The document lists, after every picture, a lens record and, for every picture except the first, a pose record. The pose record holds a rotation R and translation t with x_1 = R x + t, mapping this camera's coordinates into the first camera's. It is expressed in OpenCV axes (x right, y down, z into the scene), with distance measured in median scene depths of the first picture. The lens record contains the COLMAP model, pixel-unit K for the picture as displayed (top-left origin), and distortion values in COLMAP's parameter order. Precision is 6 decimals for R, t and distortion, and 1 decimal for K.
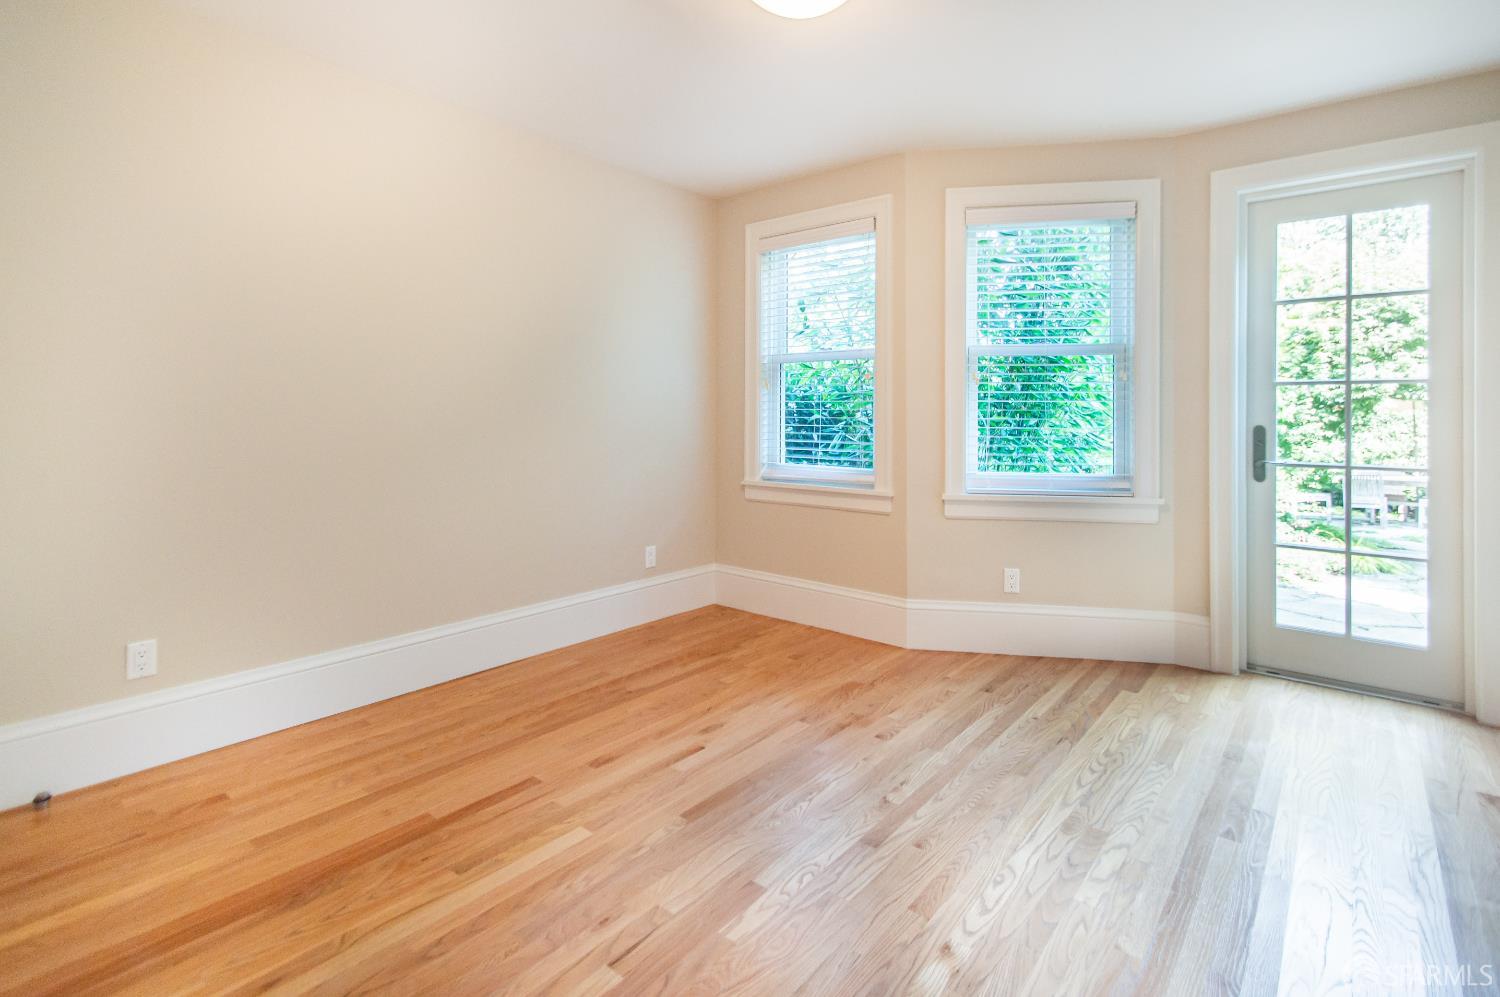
lens RADIAL K [[805.8, 0, 750.0], [0, 805.8, 498.5], [0, 0, 1]] dist [-0.000078, -0.000072]
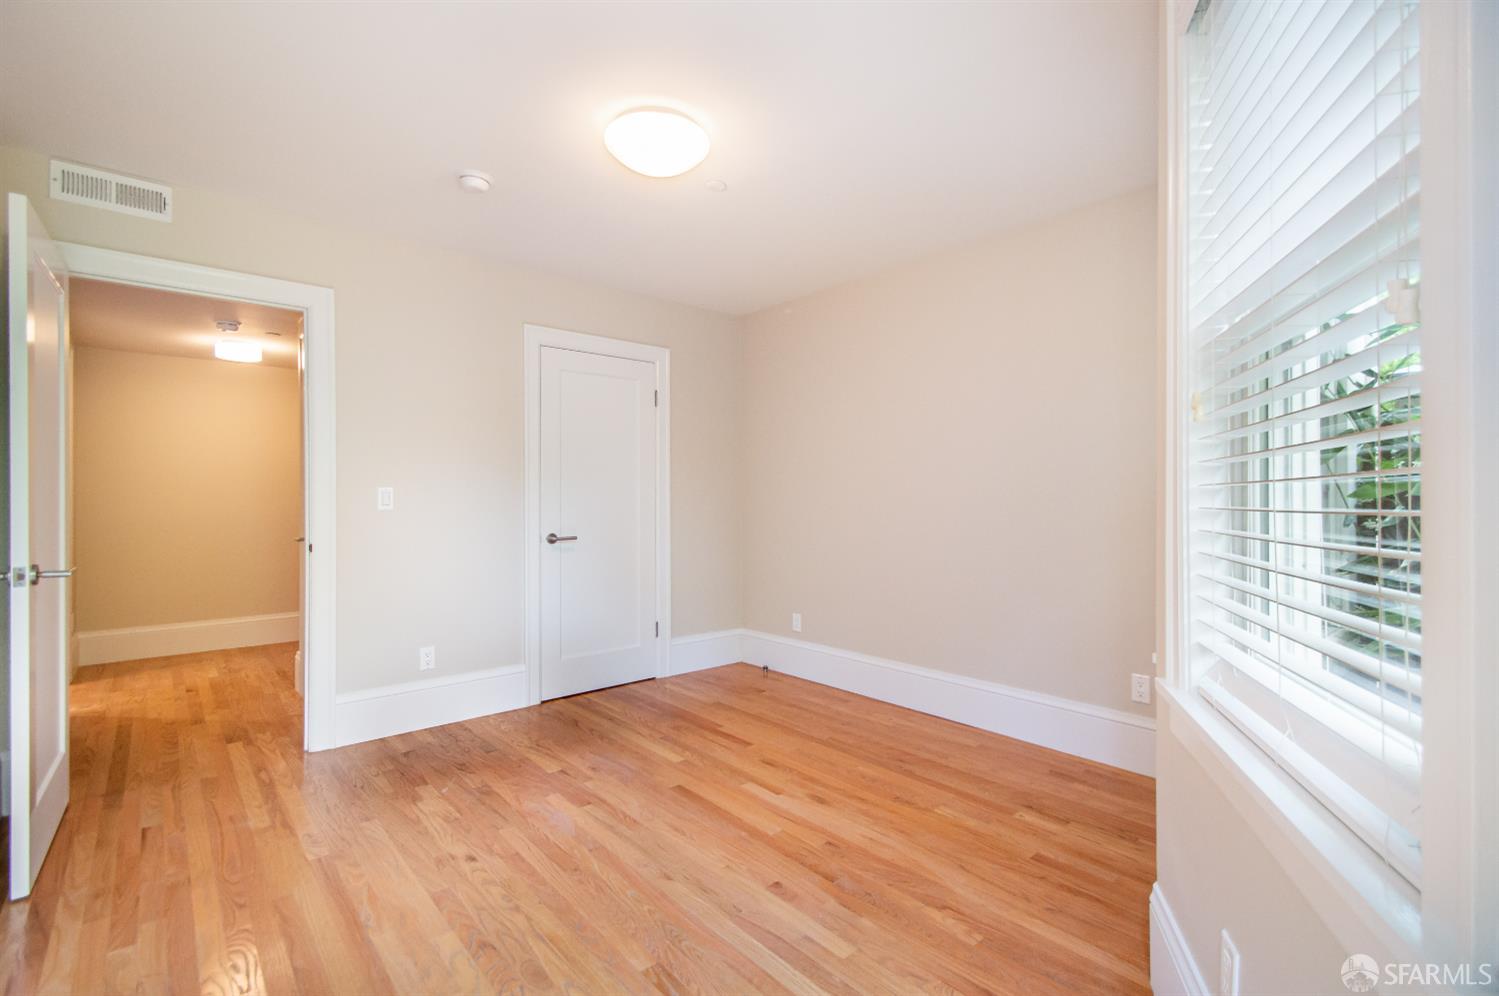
lens RADIAL K [[671.2, 0, 749.5], [0, 671.2, 498.0], [0, 0, 1]] dist [0.000413, -0.000050]
pose [[-0.207122, -0.003635, -0.978308, 1.048471], [-0.108335, 0.993928, 0.019243, -0.153175], [0.972298, 0.109971, -0.206258, 1.288306]]
